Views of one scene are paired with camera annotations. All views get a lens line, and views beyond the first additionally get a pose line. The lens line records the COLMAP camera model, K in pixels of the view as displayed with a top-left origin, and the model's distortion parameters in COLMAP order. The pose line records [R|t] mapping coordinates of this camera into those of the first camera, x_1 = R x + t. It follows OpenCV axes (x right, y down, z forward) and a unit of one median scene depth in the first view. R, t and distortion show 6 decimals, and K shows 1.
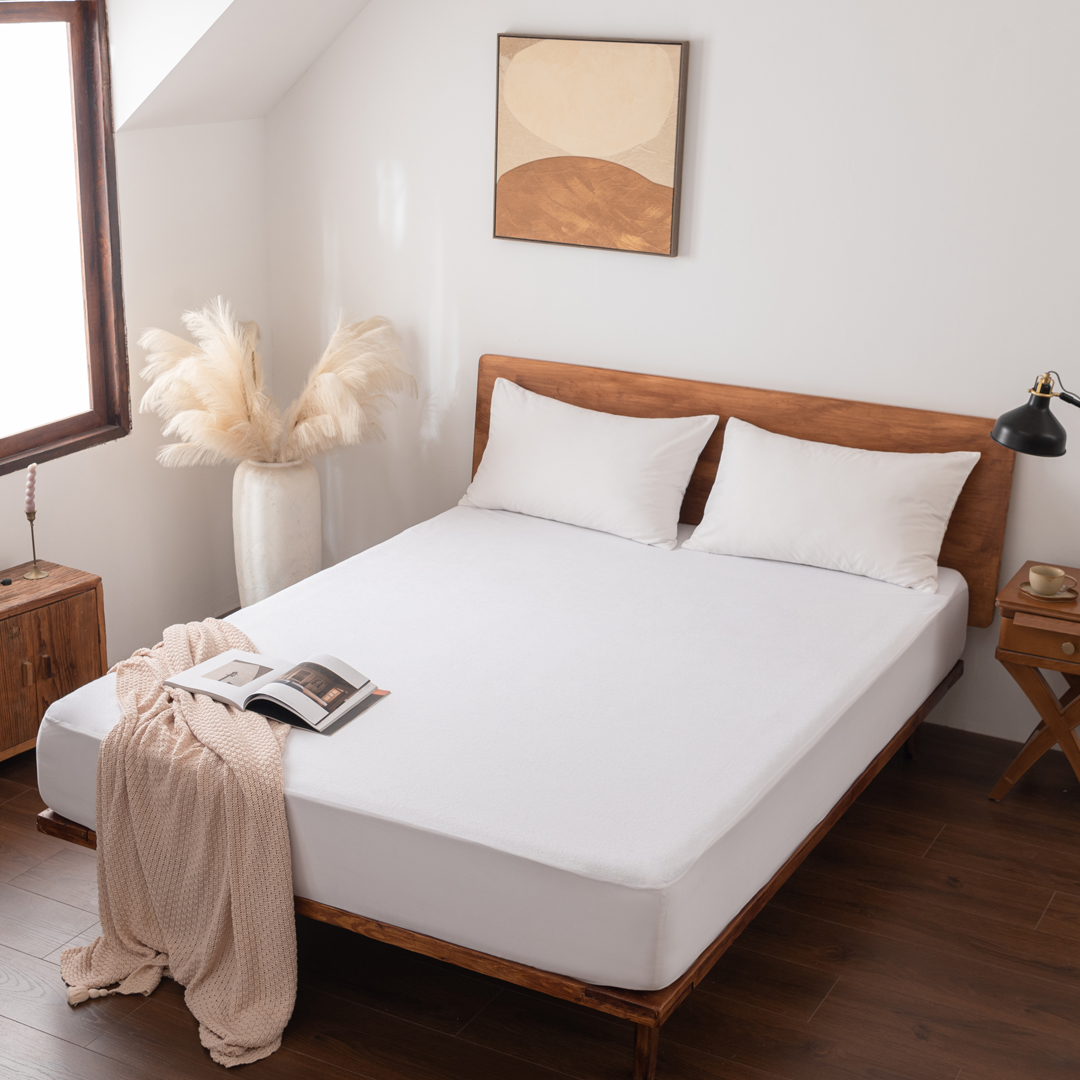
lens RADIAL K [[1786.1, 0, 501.0], [0, 1786.1, 543.7], [0, 0, 1]] dist [0.011157, -0.071692]
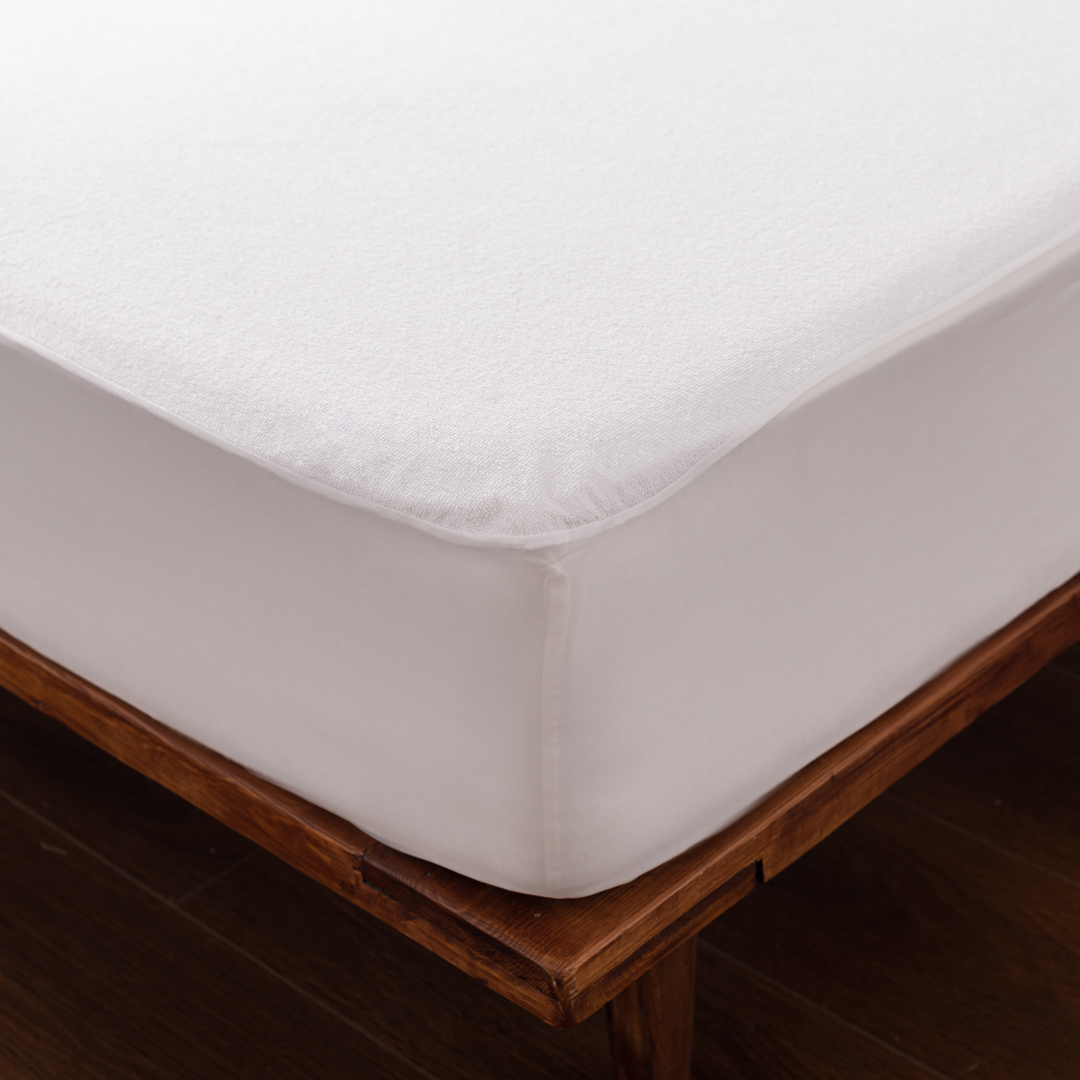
lens RADIAL K [[2421.5, 0, 540.0], [0, 2421.5, 540.0], [0, 0, 1]] dist [0.023785, -0.222188]
pose [[0.961956, 0.062072, -0.266060, 0.116061], [0.001924, 0.972285, 0.233792, 0.070052], [0.273198, -0.225410, 0.935176, 0.427894]]
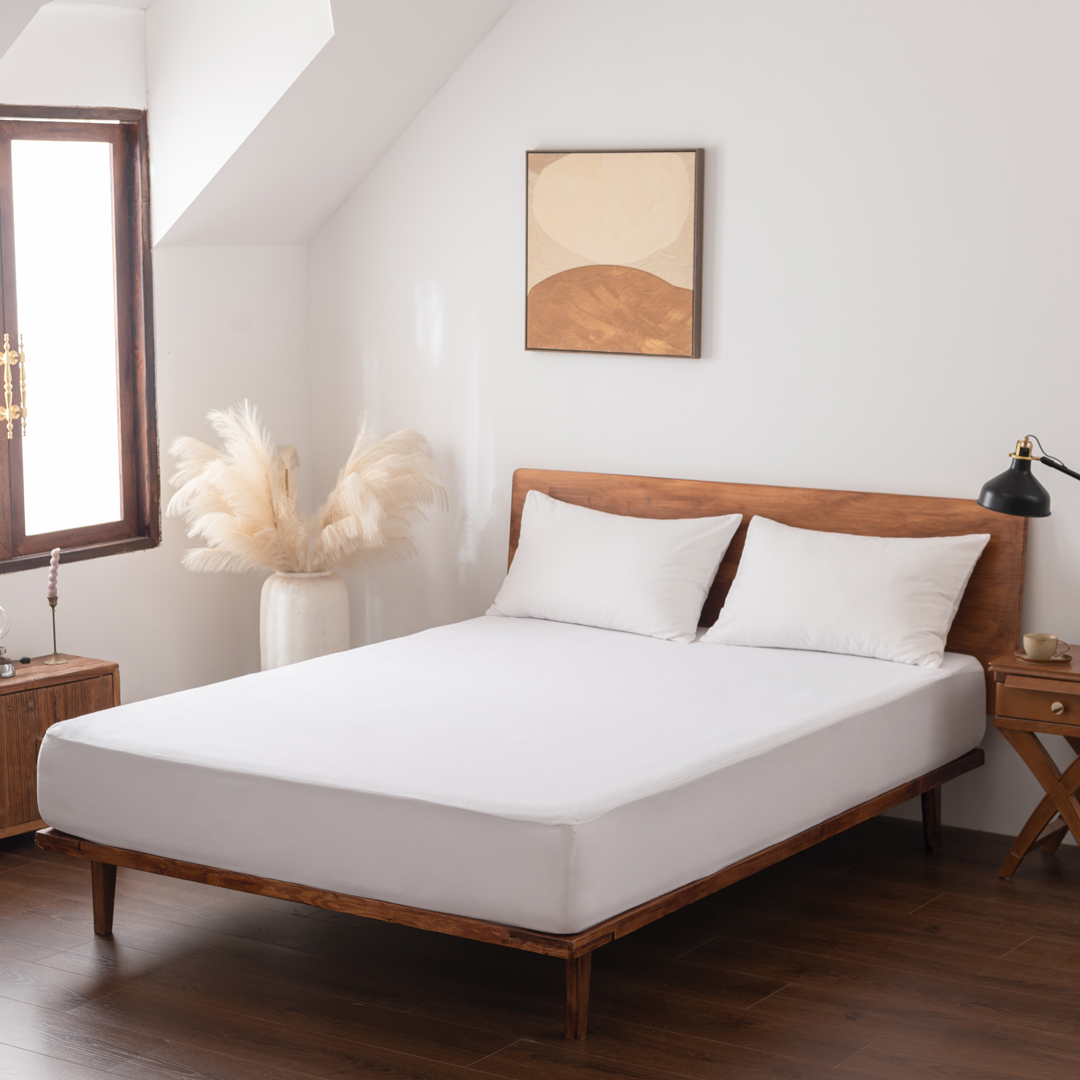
lens RADIAL K [[2421.5, 0, 540.0], [0, 2421.5, 540.0], [0, 0, 1]] dist [0.023785, -0.222188]
pose [[0.996119, -0.004905, -0.087876, 0.129104], [-0.010737, 0.984215, -0.176649, 0.181276], [0.087356, 0.176907, 0.980343, -0.322044]]
